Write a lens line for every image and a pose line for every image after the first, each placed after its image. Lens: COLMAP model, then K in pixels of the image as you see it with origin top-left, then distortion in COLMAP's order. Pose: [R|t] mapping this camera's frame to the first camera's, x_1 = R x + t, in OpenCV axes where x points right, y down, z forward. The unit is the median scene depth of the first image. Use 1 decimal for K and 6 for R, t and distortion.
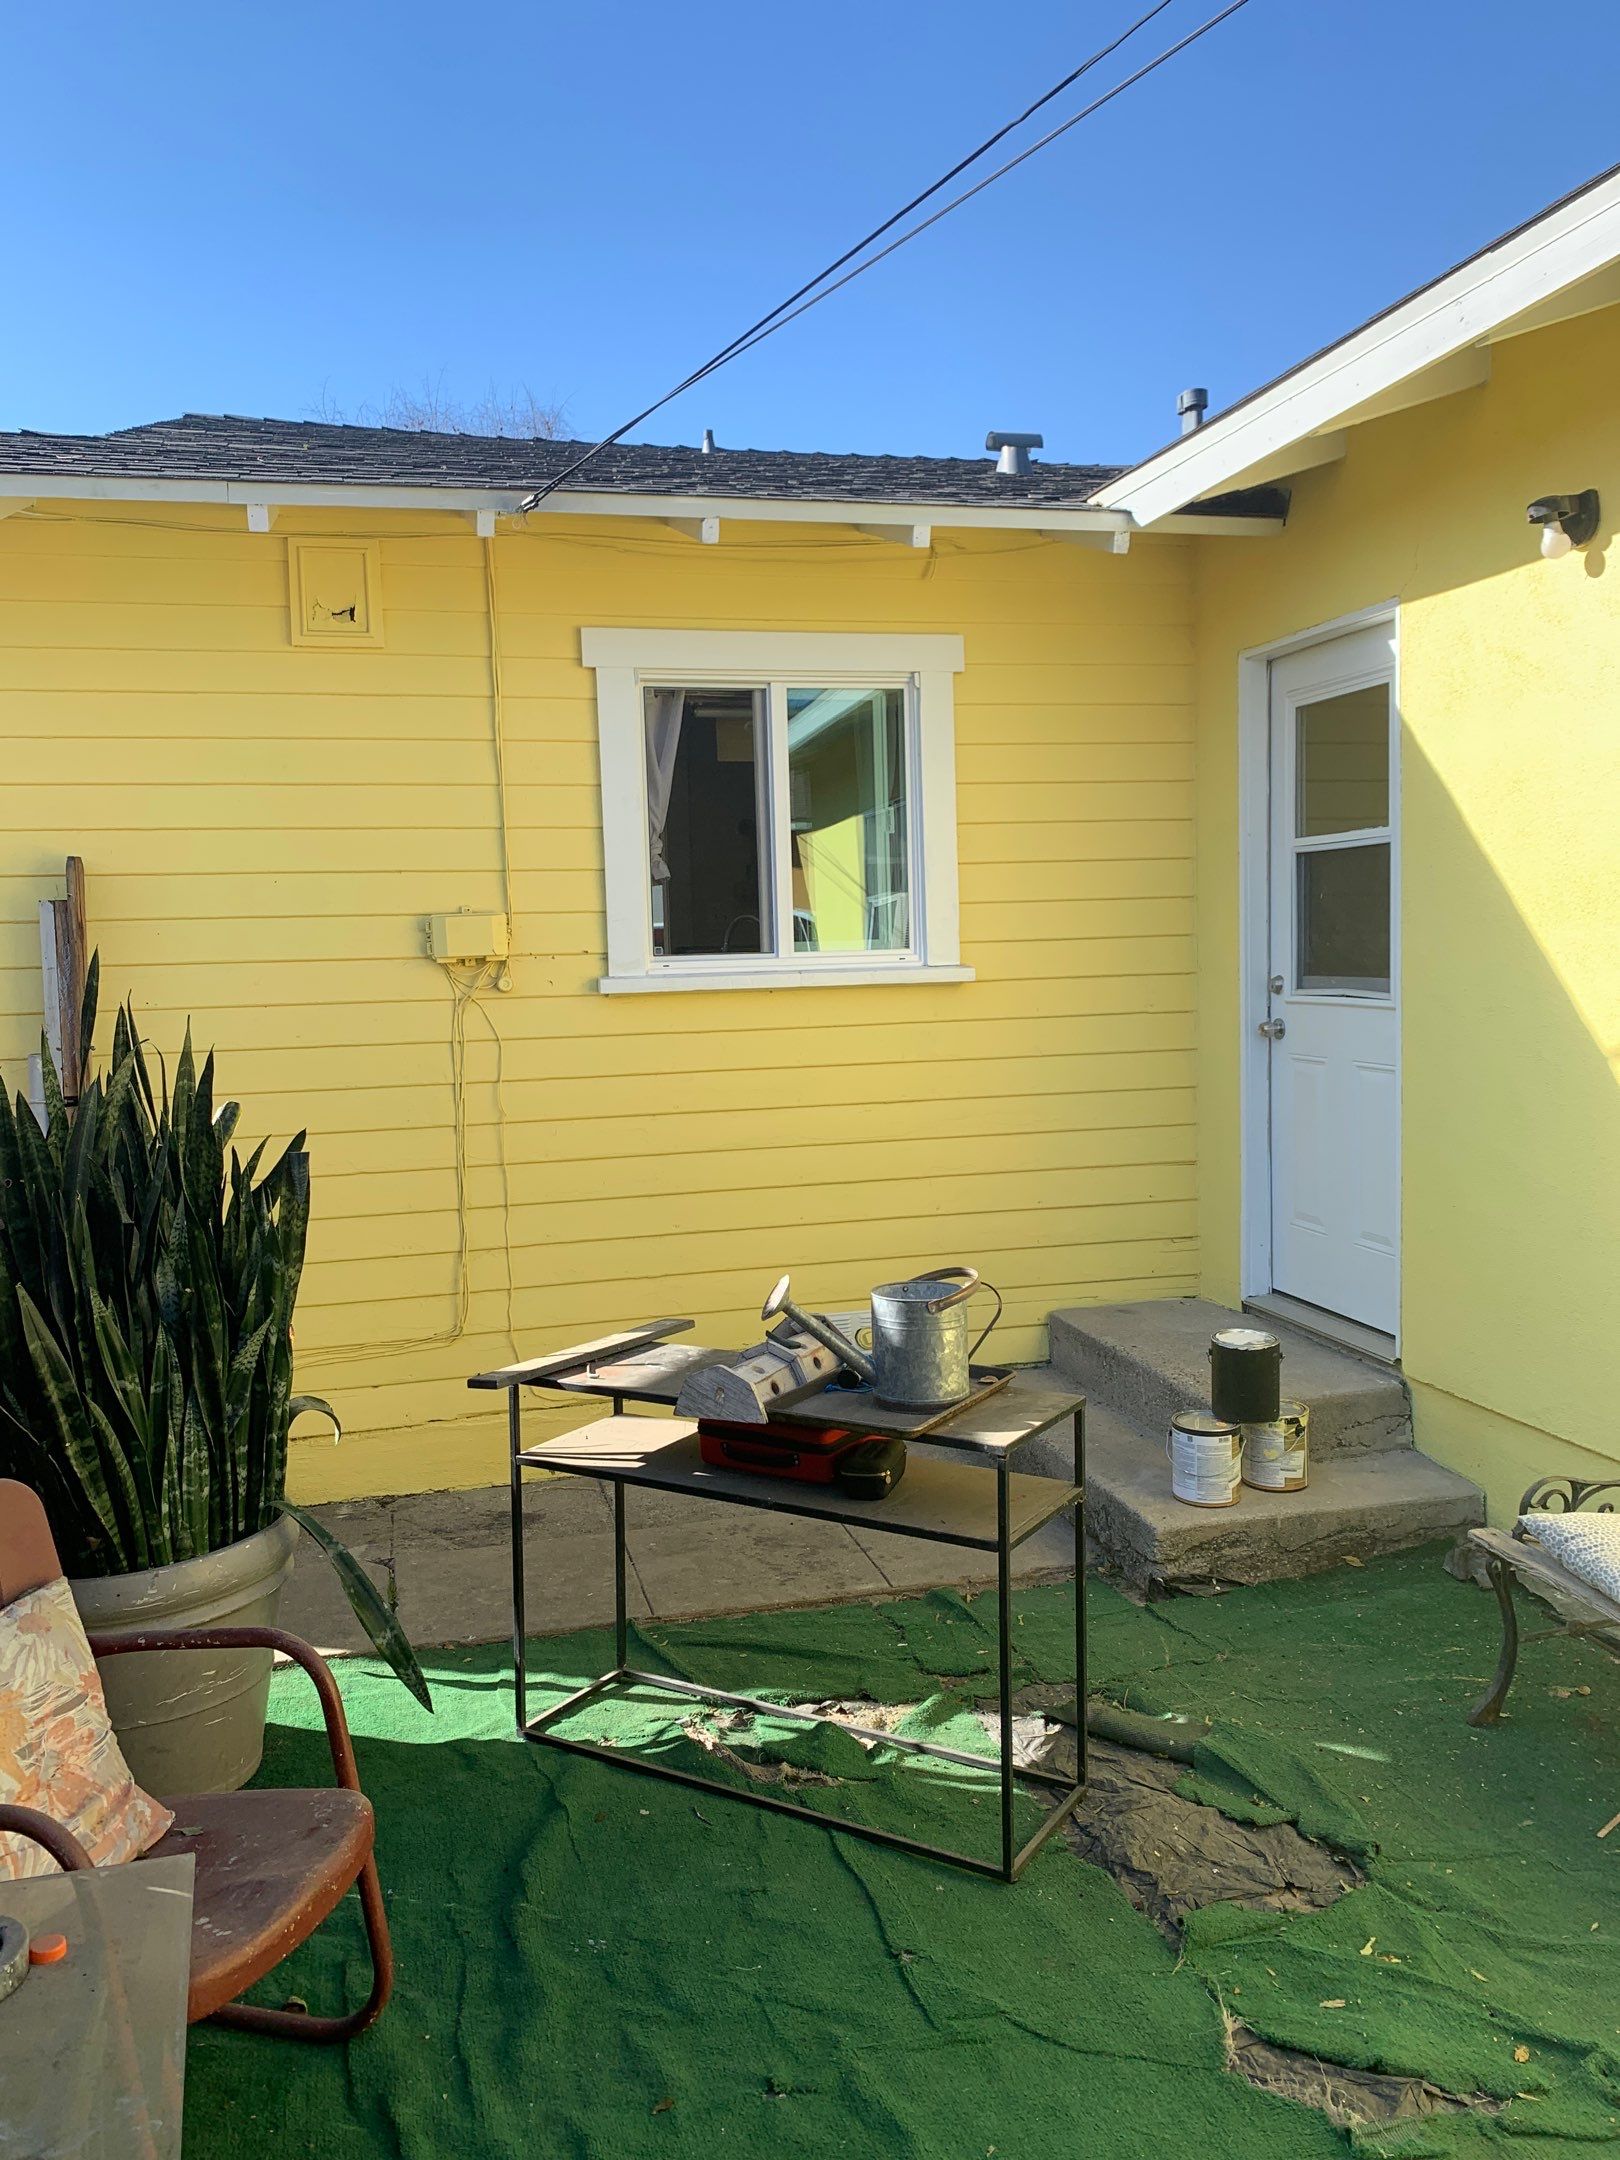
lens RADIAL K [[1636.7, 0, 793.4], [0, 1636.7, 1049.4], [0, 0, 1]] dist [0.057506, -0.063530]
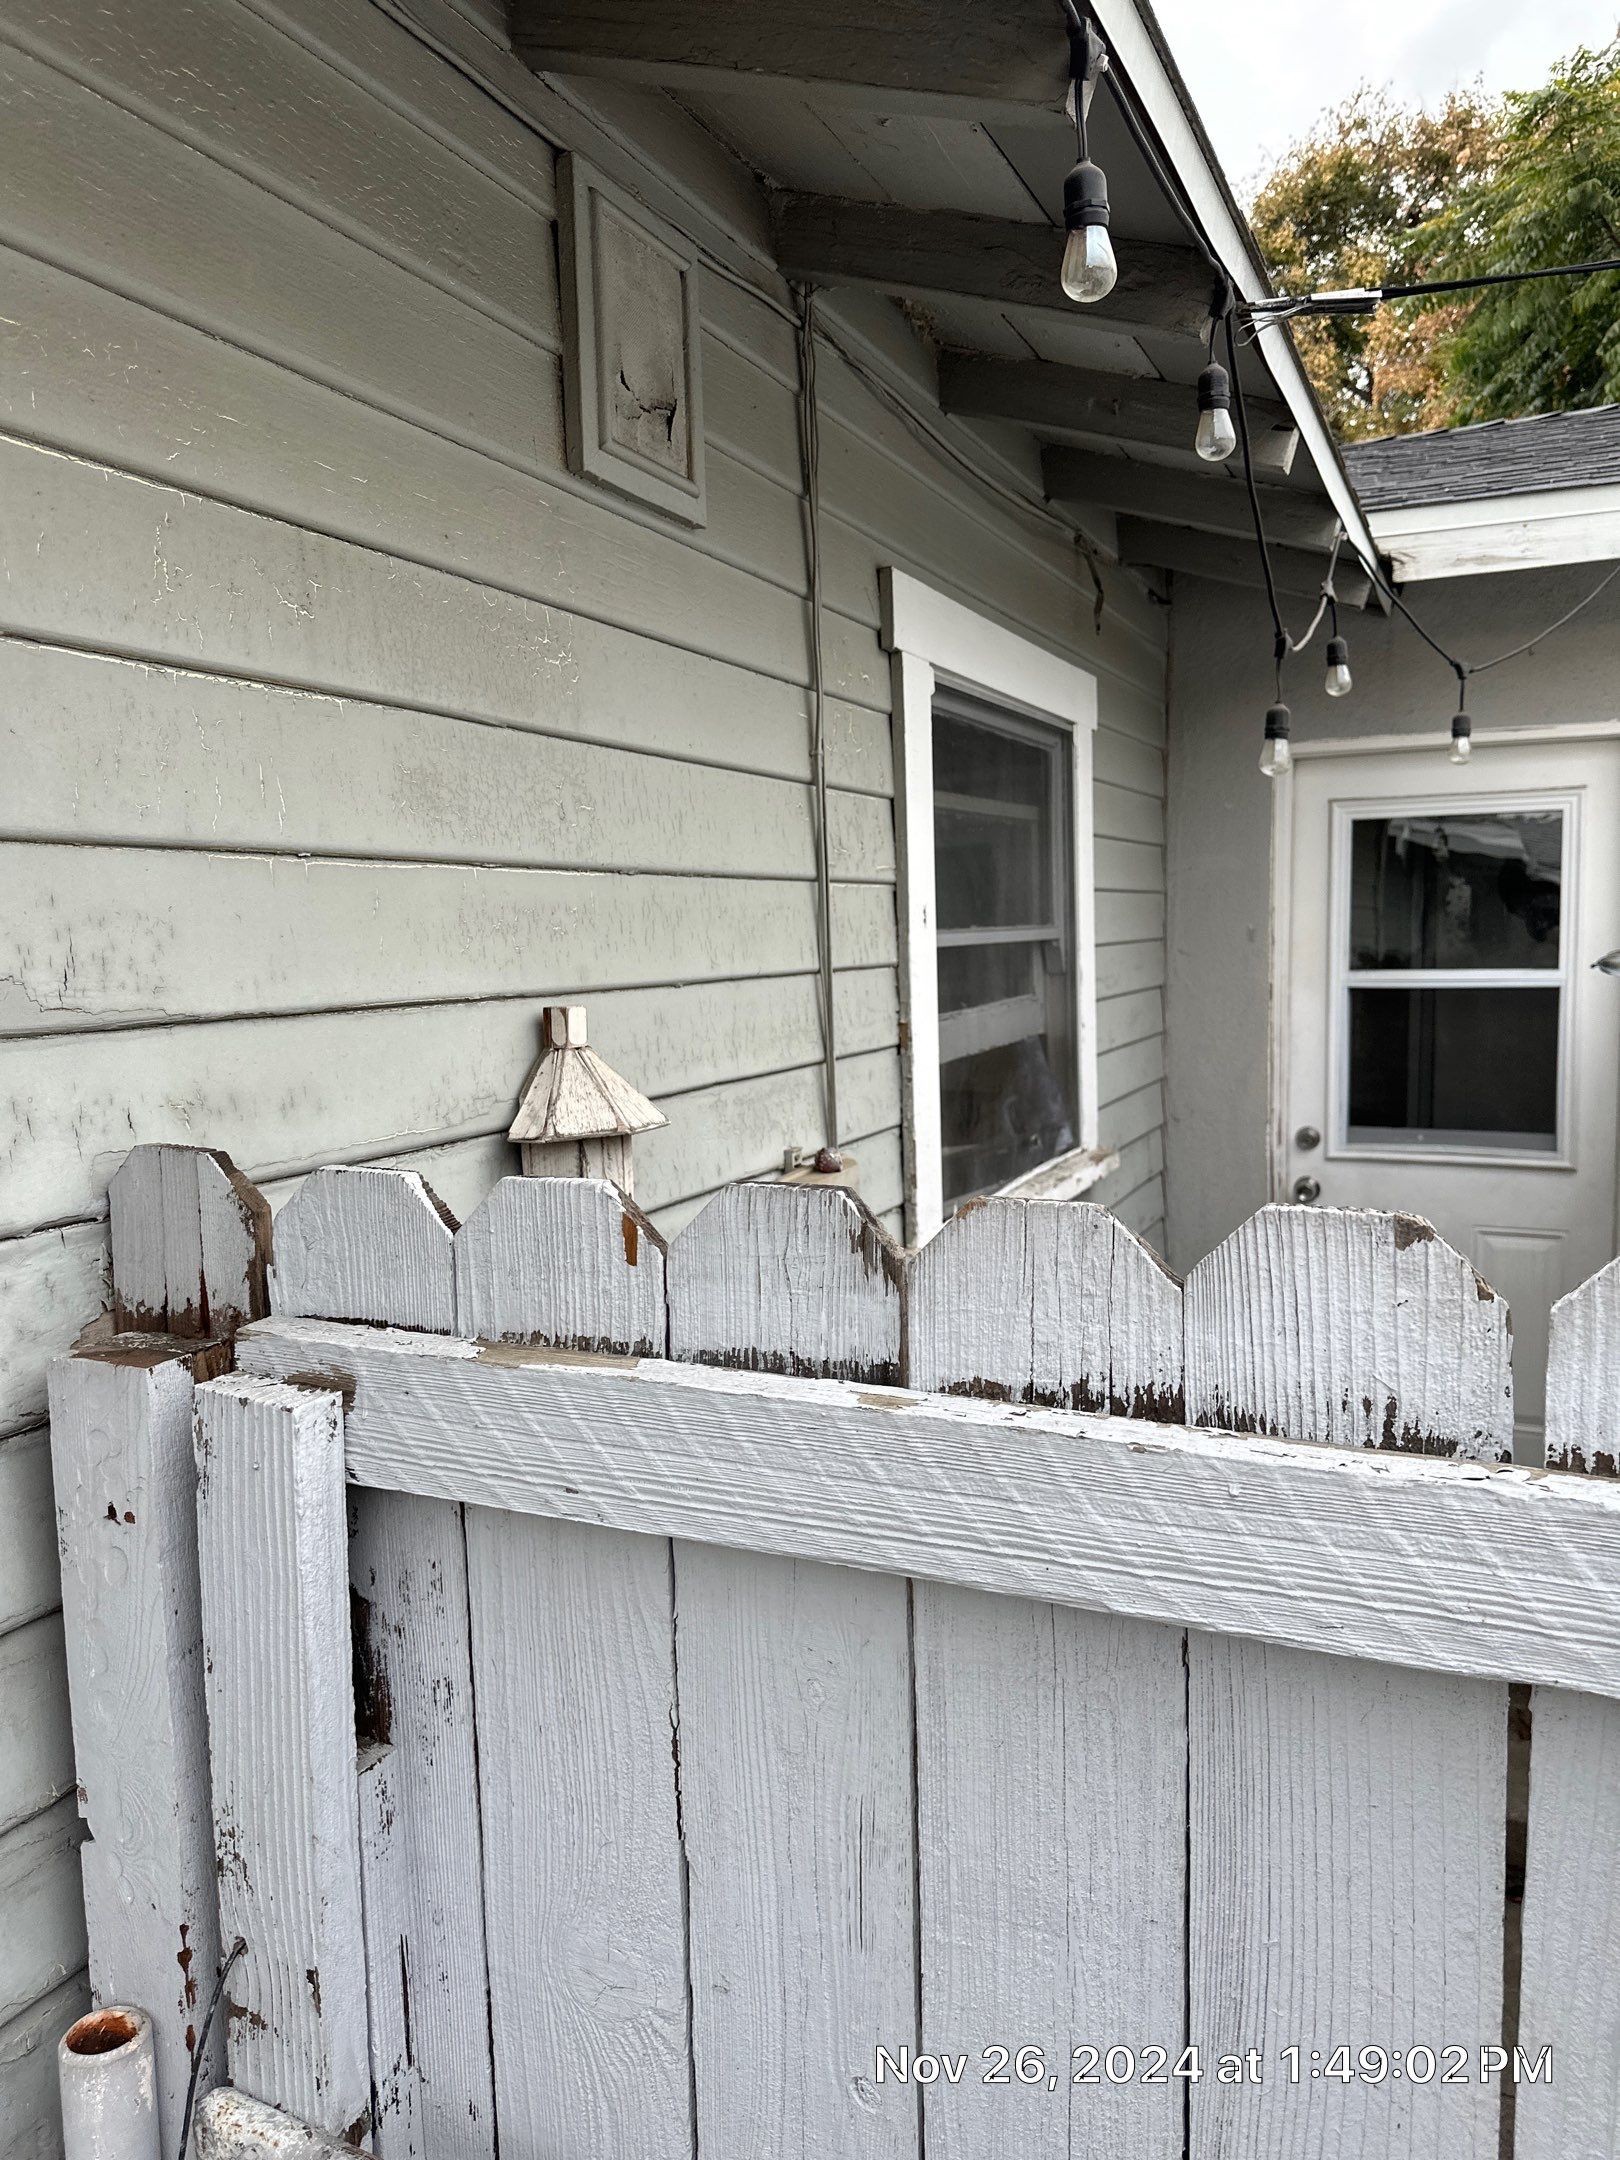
lens RADIAL K [[1636.7, 0, 793.4], [0, 1636.7, 1049.4], [0, 0, 1]] dist [0.057506, -0.063530]
pose [[0.620392, -0.041910, 0.783171, -0.877161], [0.051890, 0.998577, 0.012332, -0.178807], [-0.782573, 0.032988, 0.621684, 1.108534]]
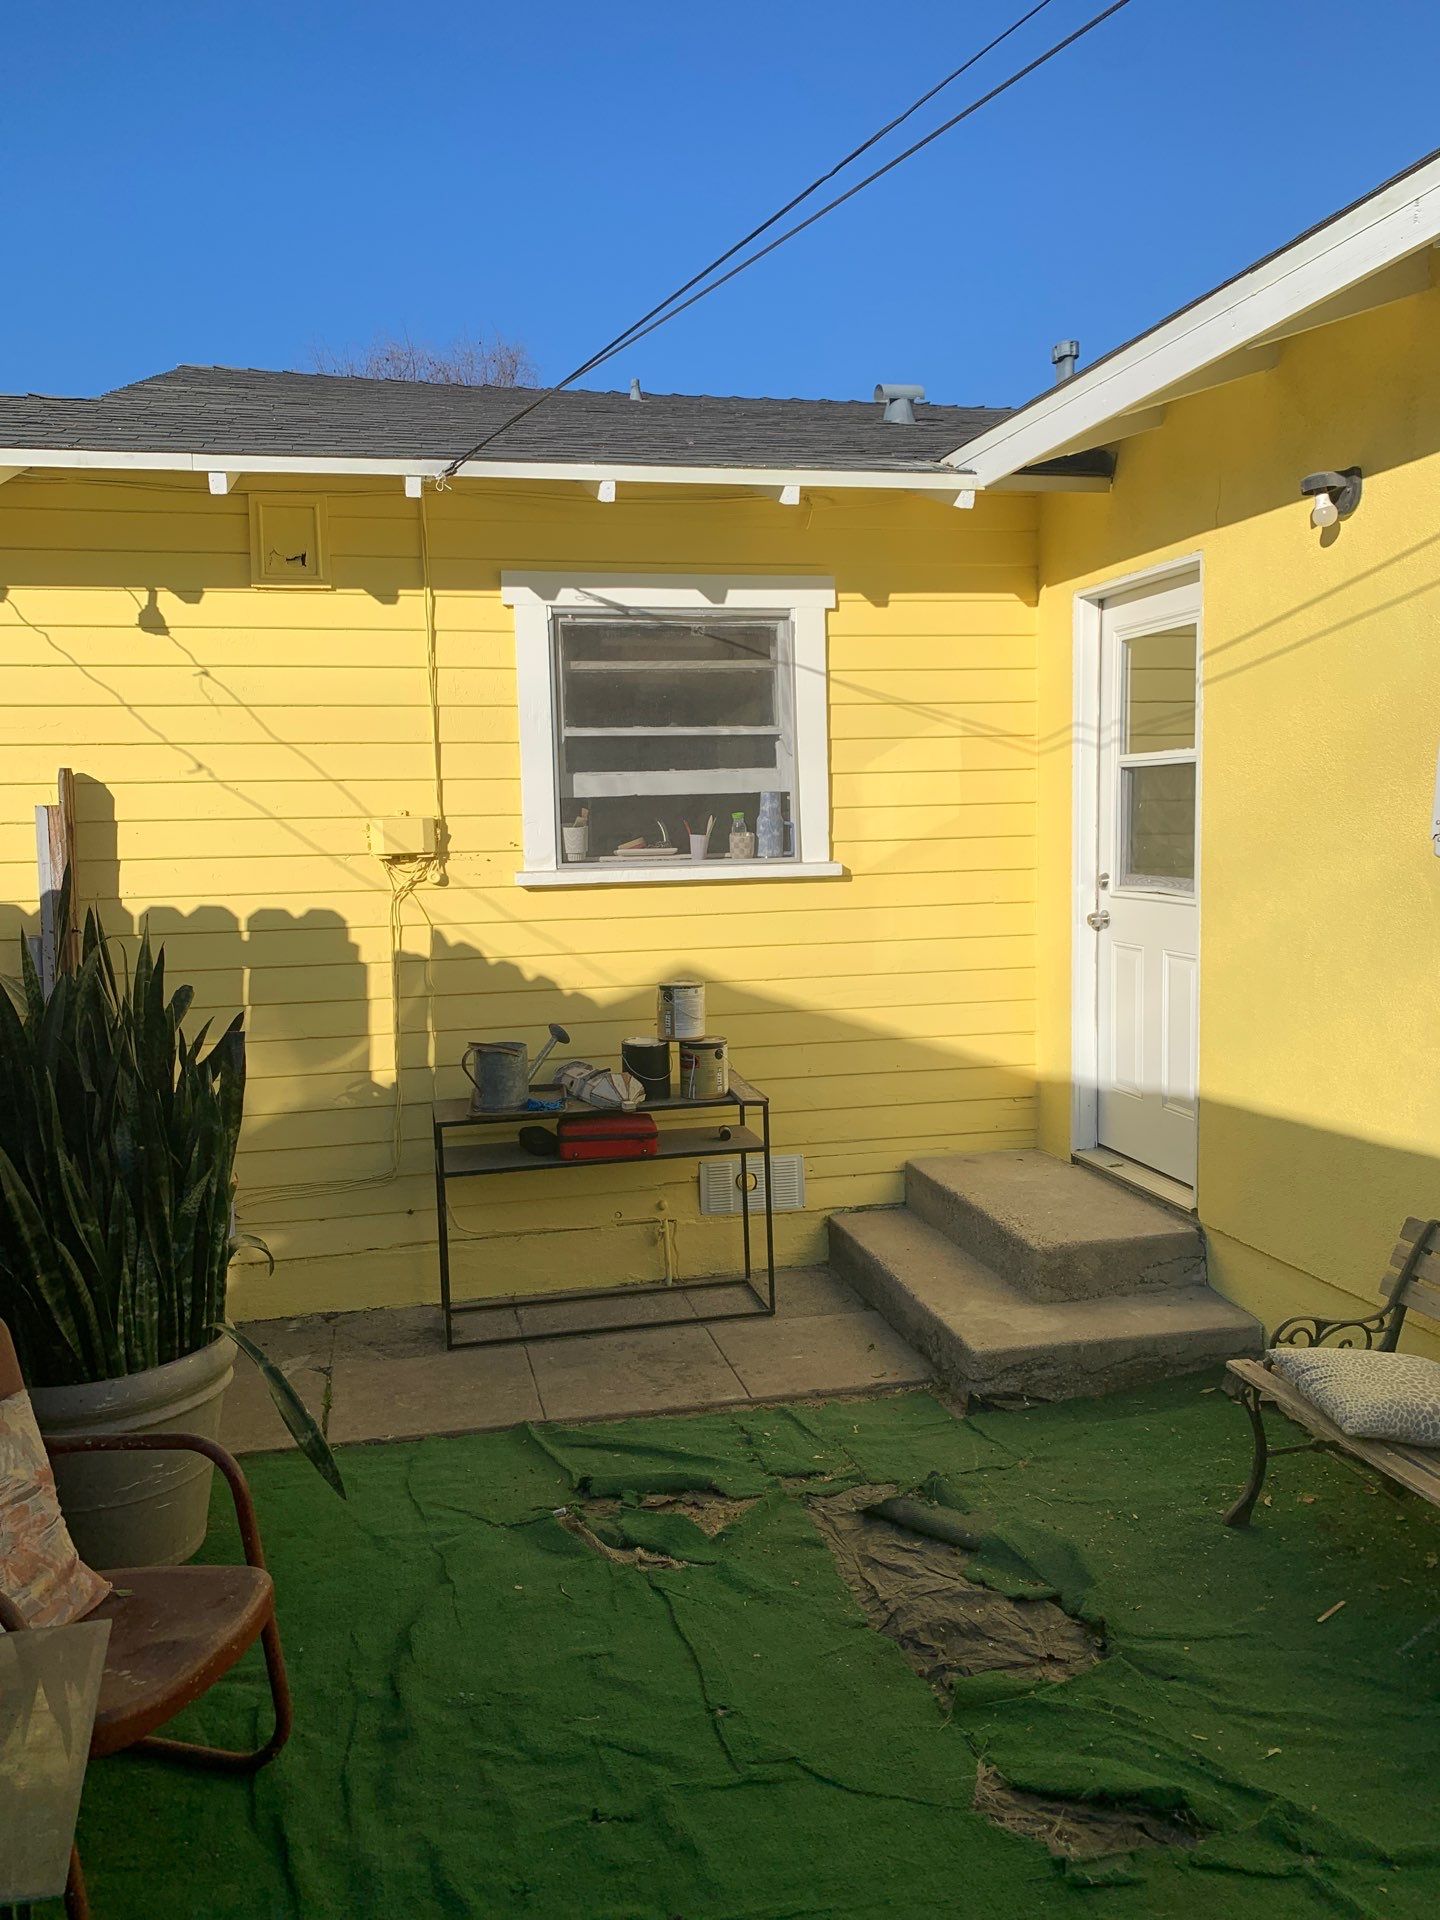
lens RADIAL K [[1454.8, 0, 705.3], [0, 1454.8, 932.8], [0, 0, 1]] dist [0.057506, -0.063530]
pose [[0.999737, 0.009054, -0.021059, 0.059568], [-0.008685, 0.999808, 0.017550, -0.030450], [0.021213, -0.017362, 0.999624, -0.049664]]
